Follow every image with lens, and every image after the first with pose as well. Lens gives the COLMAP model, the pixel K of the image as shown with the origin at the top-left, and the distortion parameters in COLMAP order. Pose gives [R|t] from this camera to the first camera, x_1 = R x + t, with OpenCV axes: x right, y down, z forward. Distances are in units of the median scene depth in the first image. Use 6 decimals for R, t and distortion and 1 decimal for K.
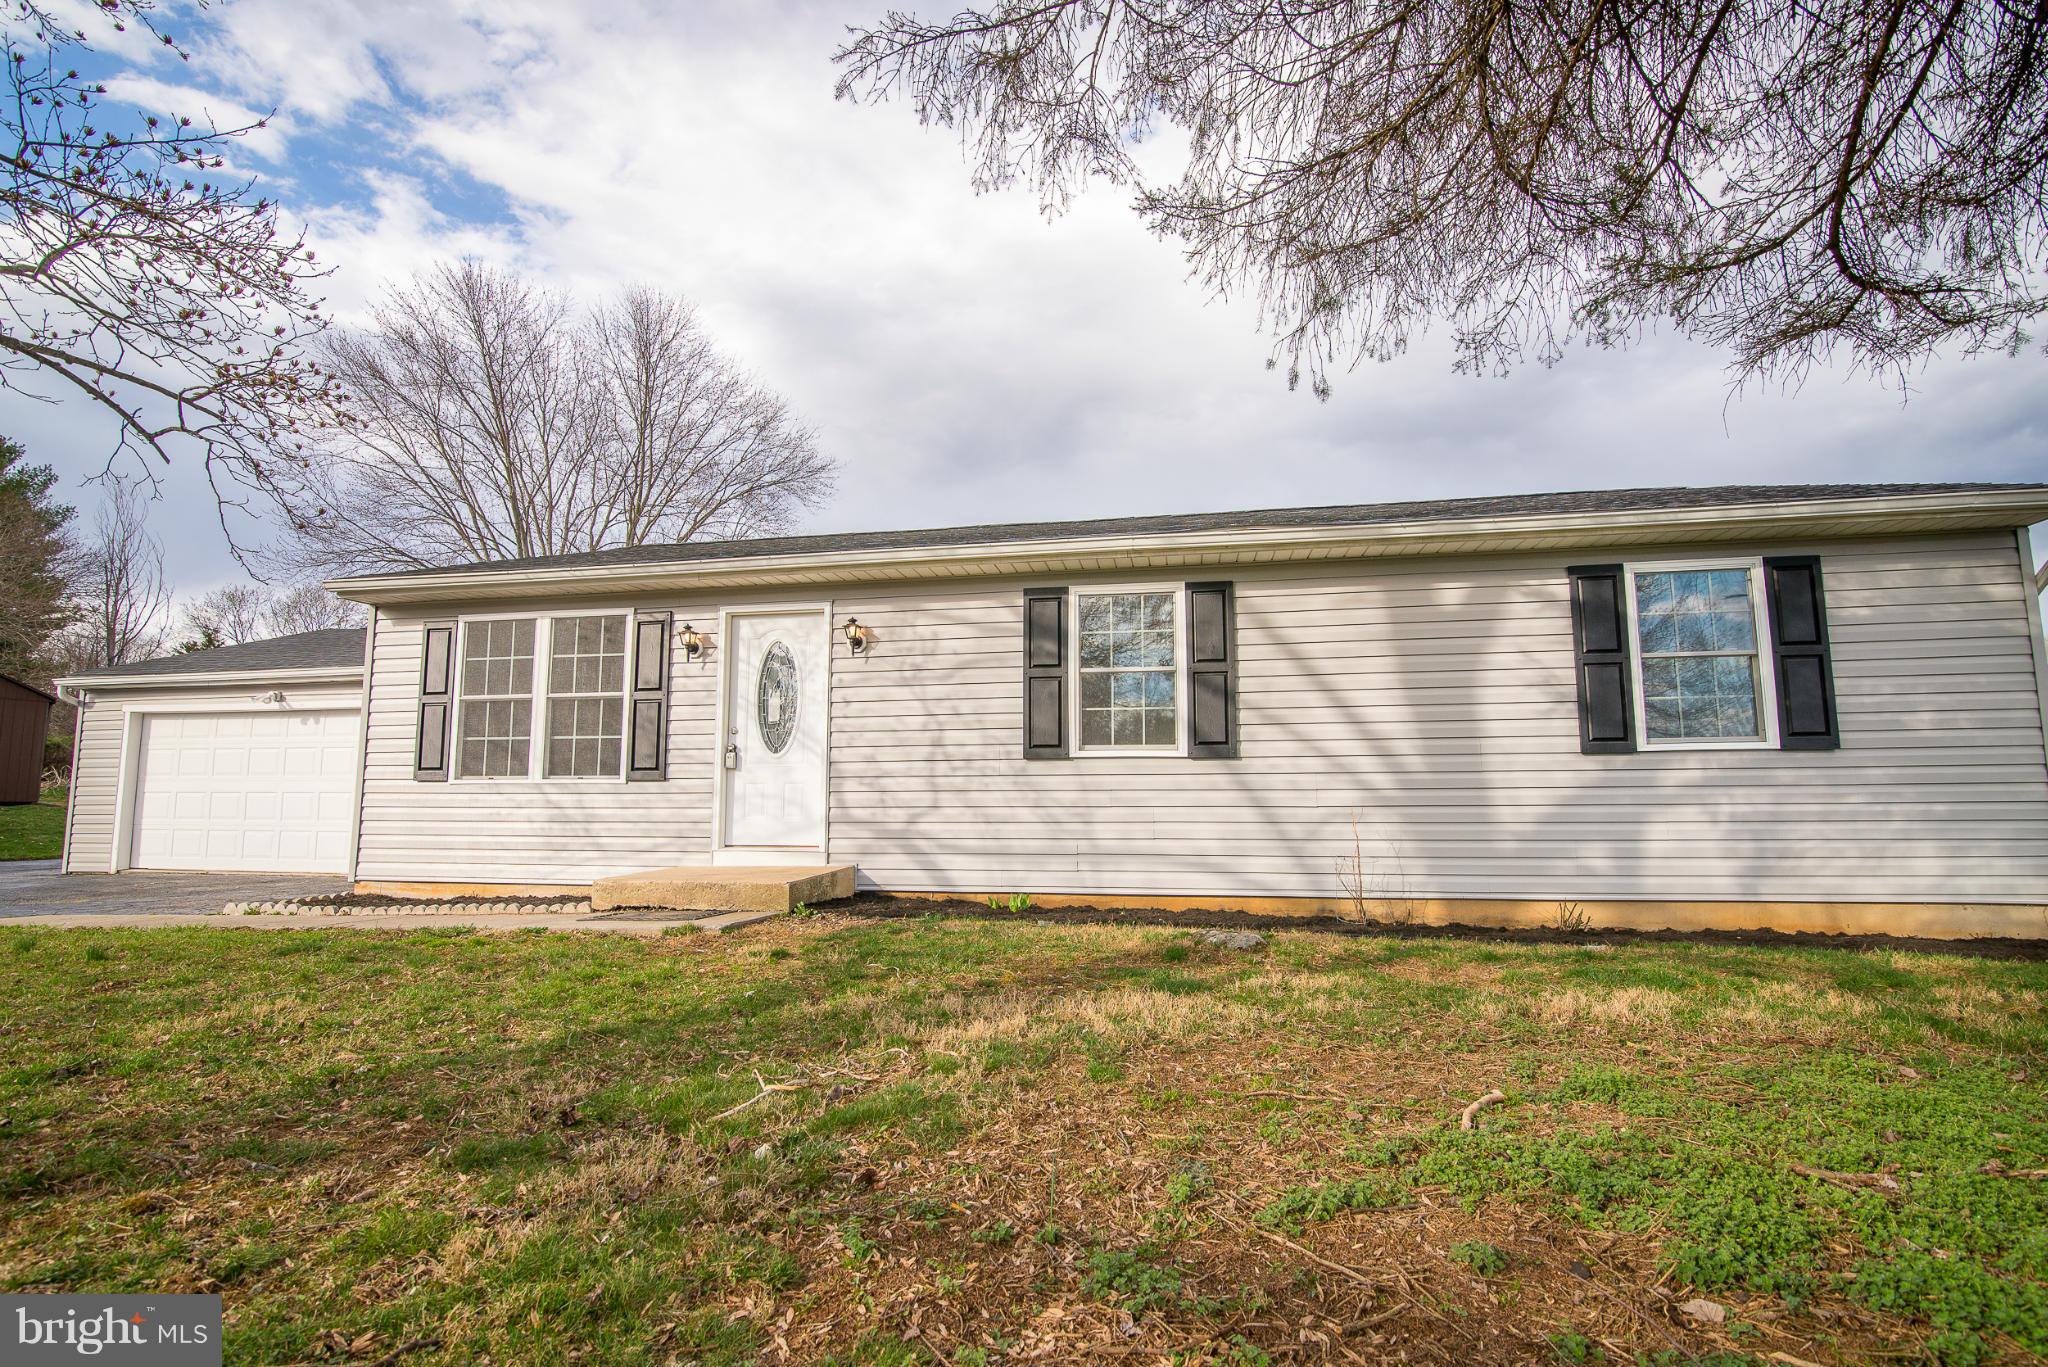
lens RADIAL K [[943.6, 0, 1029.9], [0, 943.6, 682.5], [0, 0, 1]] dist [-0.018691, 0.001092]
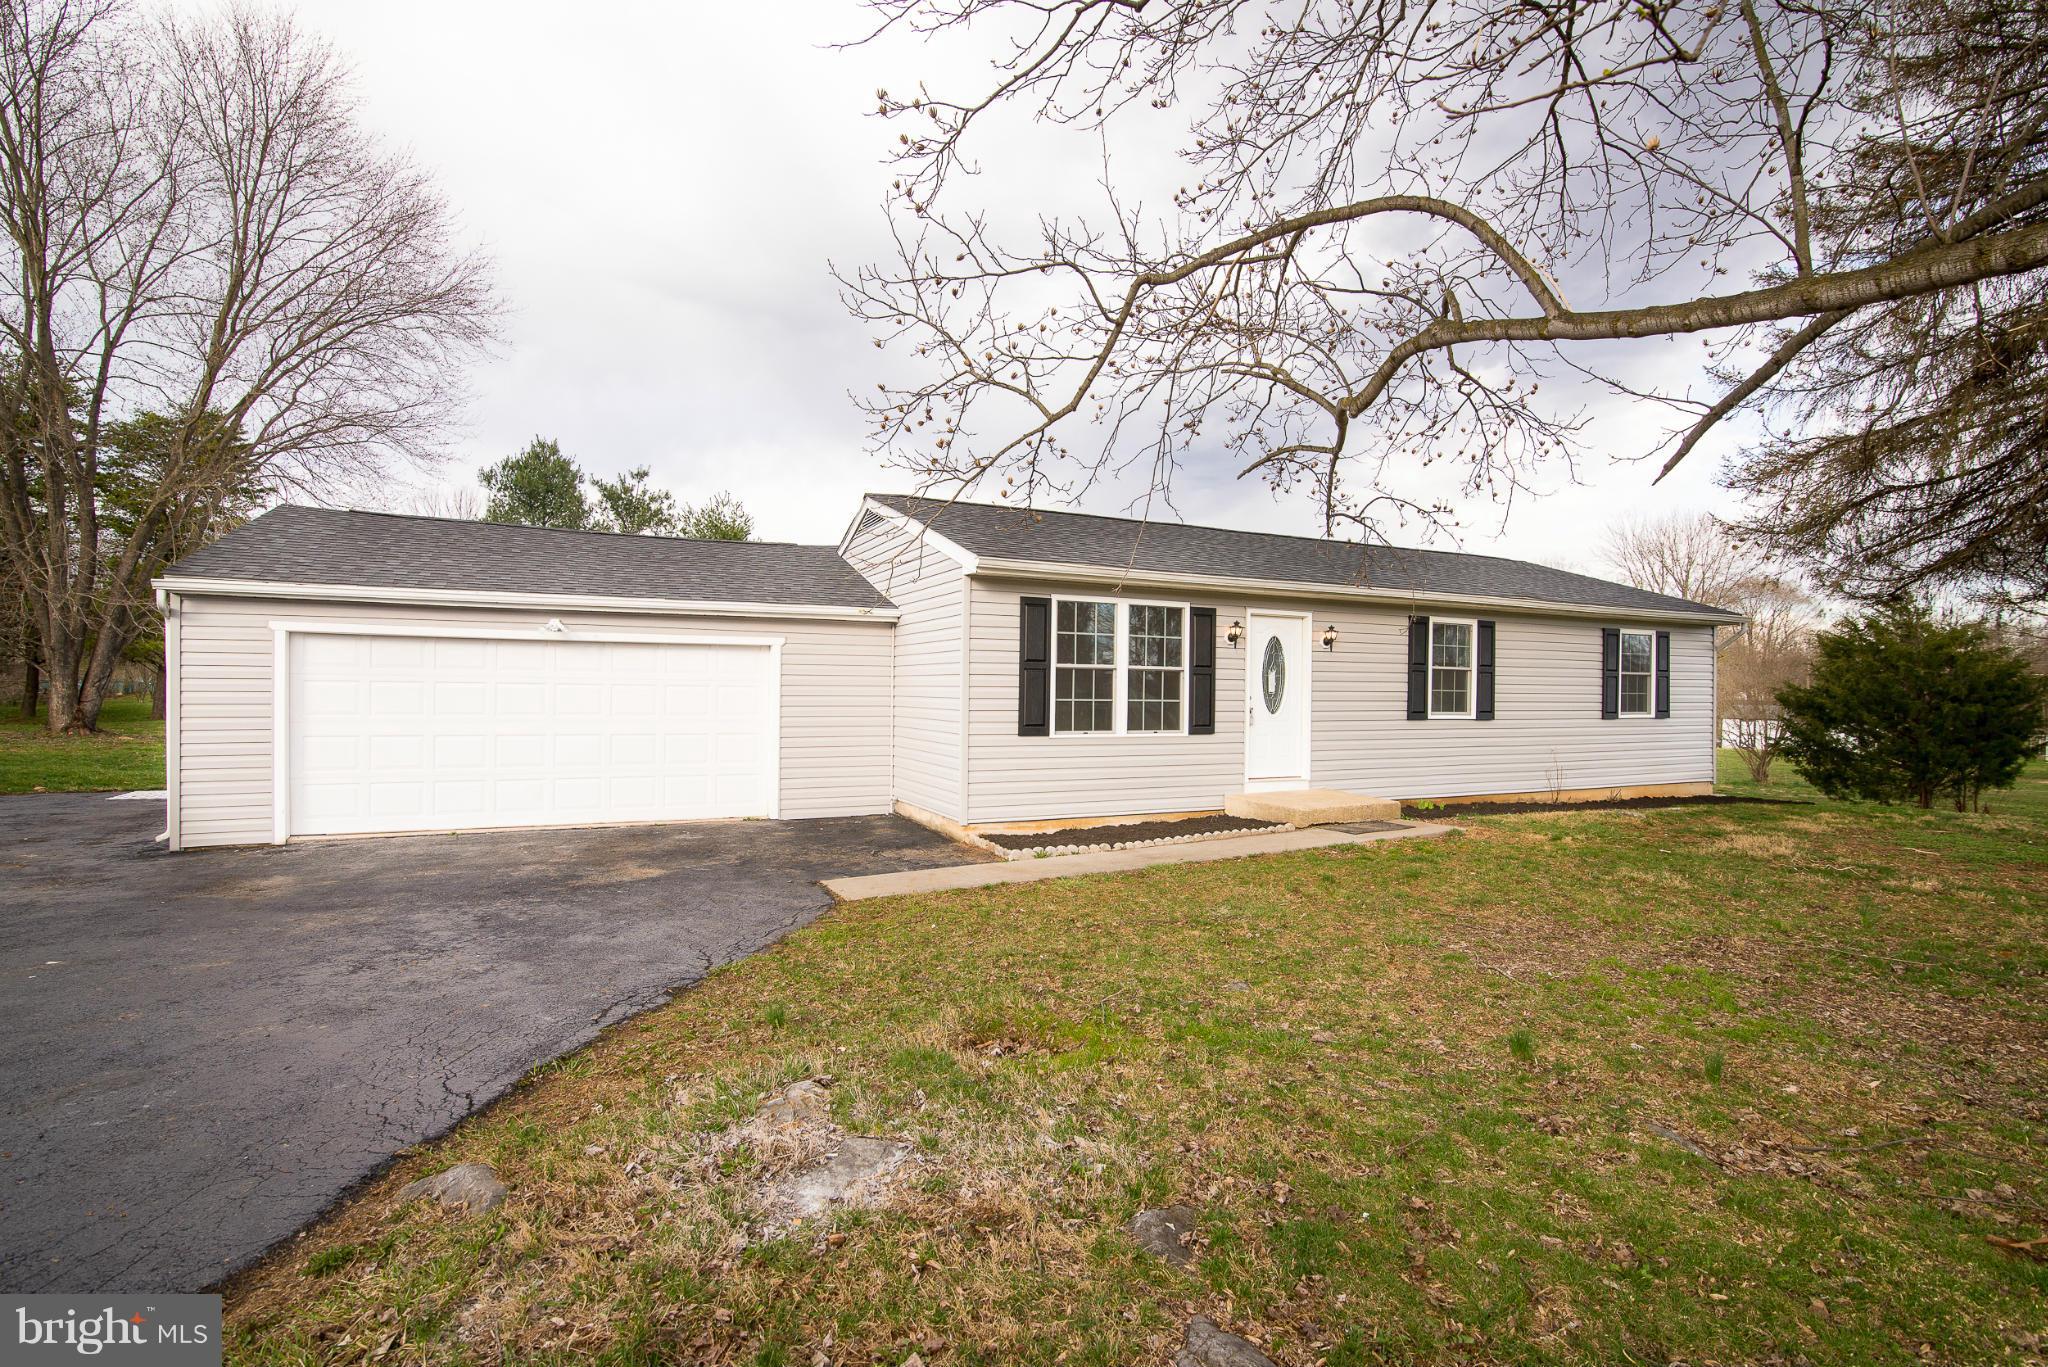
lens RADIAL K [[943.6, 0, 1025.1], [0, 943.6, 688.8], [0, 0, 1]] dist [-0.018691, 0.001092]
pose [[0.807913, 0.012054, 0.589179, -1.536753], [-0.086794, 0.991321, 0.098735, -0.078476], [-0.582875, -0.130907, 0.801948, 0.070464]]
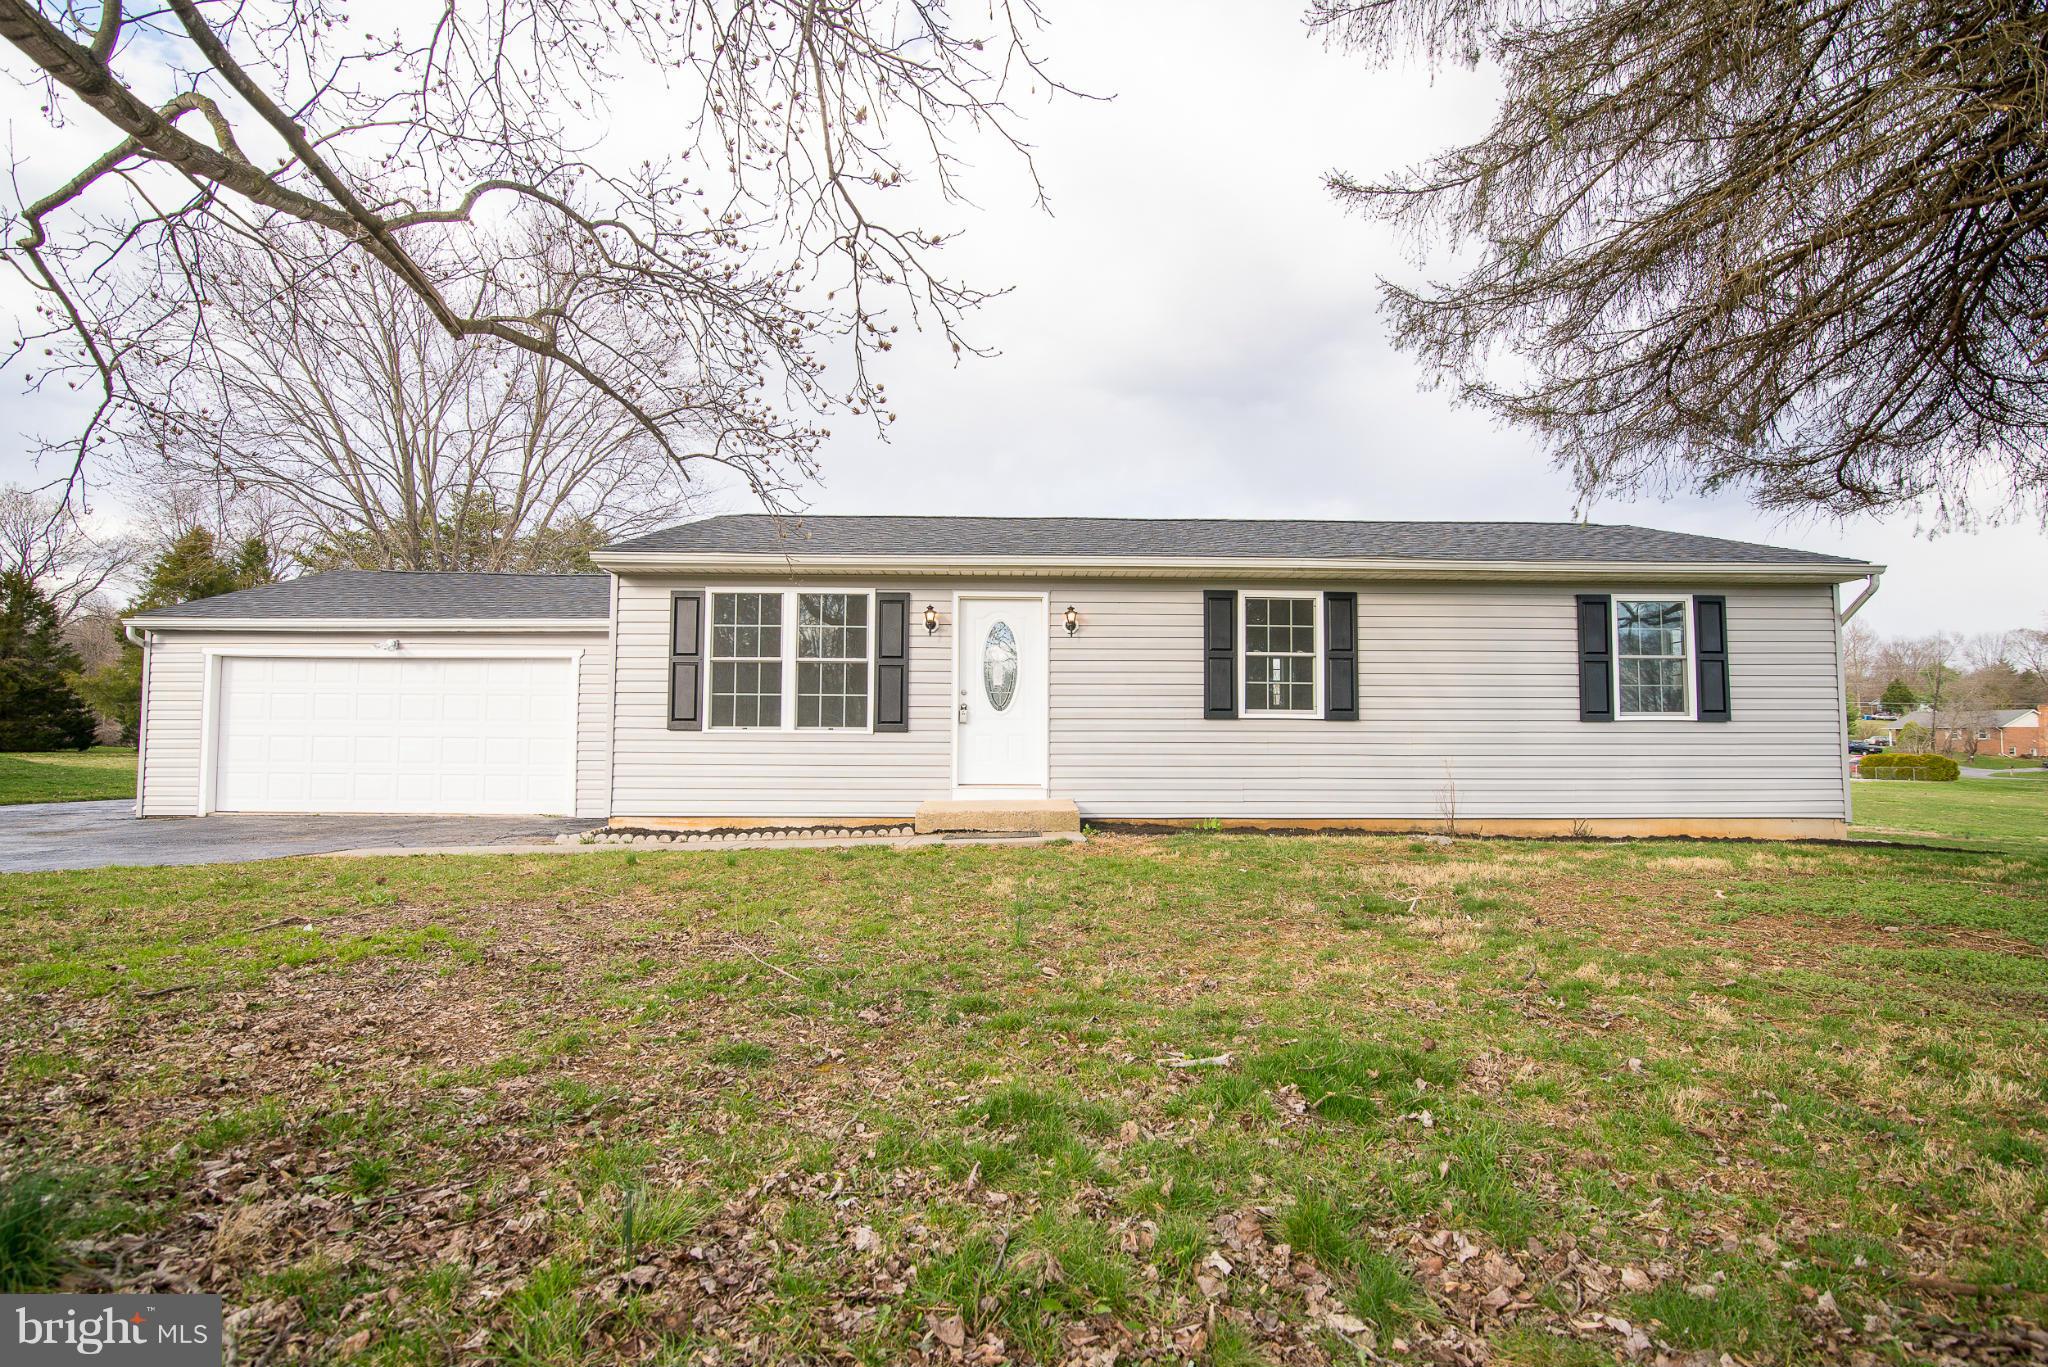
lens RADIAL K [[943.6, 0, 1037.2], [0, 943.6, 680.5], [0, 0, 1]] dist [-0.018691, 0.001092]
pose [[0.977905, 0.021048, 0.207989, -0.519941], [-0.032691, 0.998075, 0.052701, -0.035716], [-0.206479, -0.058336, 0.976710, -0.253866]]
